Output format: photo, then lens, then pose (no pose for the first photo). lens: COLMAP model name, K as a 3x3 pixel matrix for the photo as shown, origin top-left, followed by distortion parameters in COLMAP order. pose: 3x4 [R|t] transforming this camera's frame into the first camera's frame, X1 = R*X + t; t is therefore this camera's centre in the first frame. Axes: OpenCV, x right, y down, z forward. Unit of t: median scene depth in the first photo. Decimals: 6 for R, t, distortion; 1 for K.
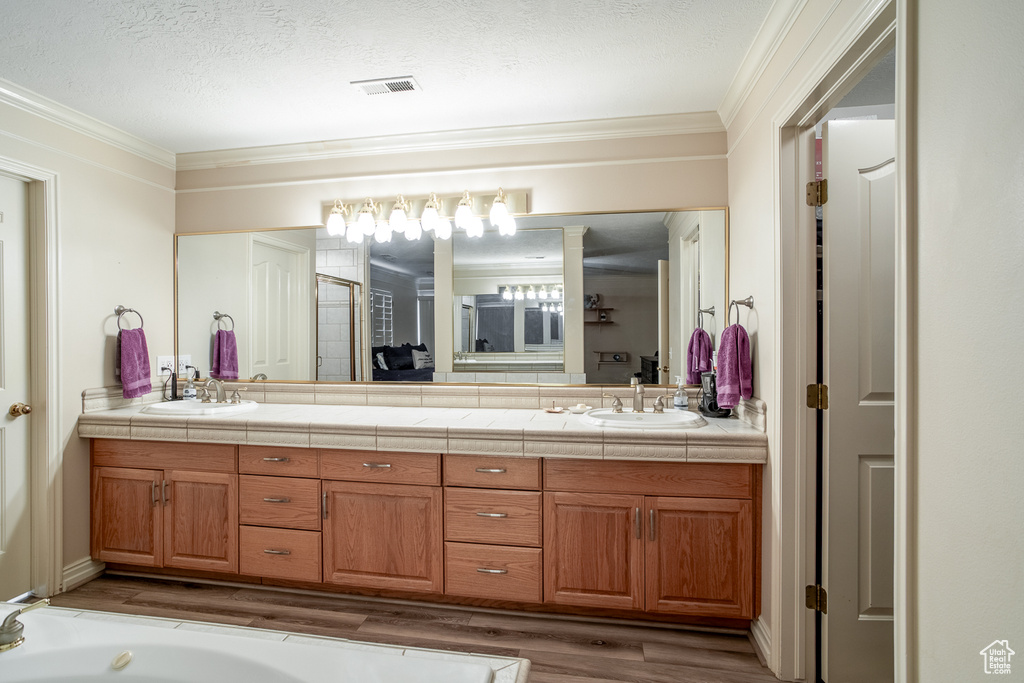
lens RADIAL K [[509.5, 0, 513.9], [0, 509.5, 340.3], [0, 0, 1]] dist [-0.020215, 0.009373]
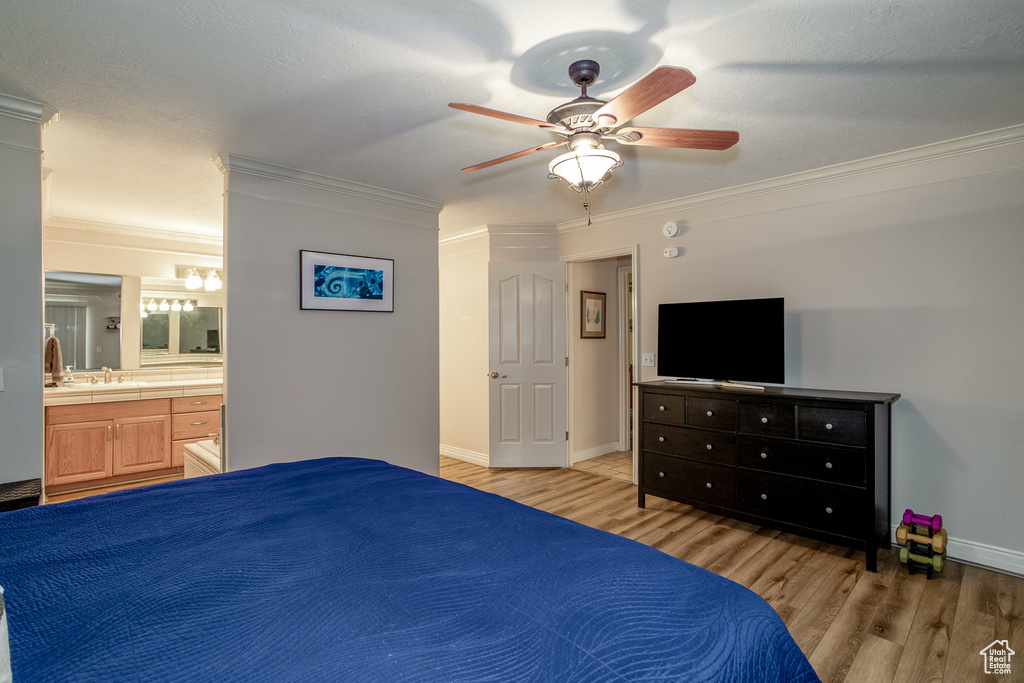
lens RADIAL K [[509.5, 0, 514.1], [0, 509.5, 337.1], [0, 0, 1]] dist [-0.020215, 0.009373]
pose [[0.587796, -0.001486, 0.809008, -1.254167], [0.003922, 0.999992, -0.001012, -0.016956], [-0.809000, 0.003768, 0.587797, -1.098749]]
